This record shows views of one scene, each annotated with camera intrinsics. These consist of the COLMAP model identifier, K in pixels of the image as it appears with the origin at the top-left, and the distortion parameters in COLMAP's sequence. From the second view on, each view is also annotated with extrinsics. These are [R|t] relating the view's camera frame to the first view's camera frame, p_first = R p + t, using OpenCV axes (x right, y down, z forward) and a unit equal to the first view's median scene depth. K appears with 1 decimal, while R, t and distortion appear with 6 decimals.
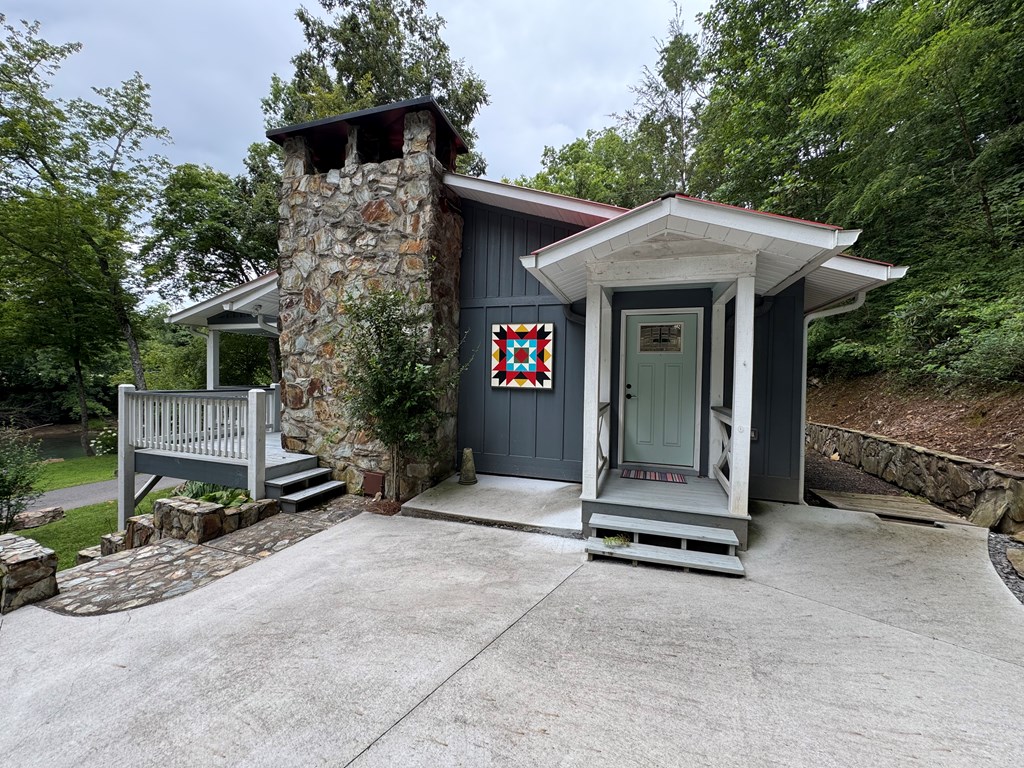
lens RADIAL K [[410.4, 0, 514.4], [0, 410.4, 383.5], [0, 0, 1]] dist [-0.001609, 0.000117]
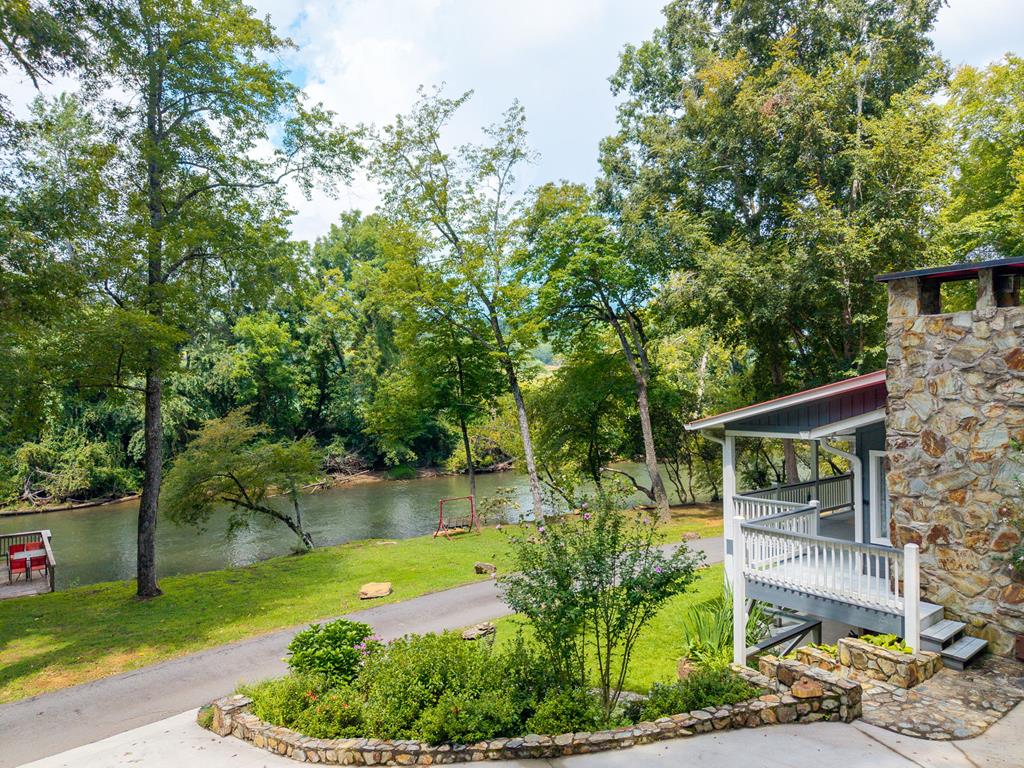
lens RADIAL K [[692.2, 0, 514.5], [0, 692.2, 380.0], [0, 0, 1]] dist [0.004417, 0.002133]
pose [[0.850704, -0.028339, -0.524880, -0.481739], [0.011659, 0.999317, -0.035057, -0.314660], [0.525515, 0.023704, 0.850454, -0.939597]]
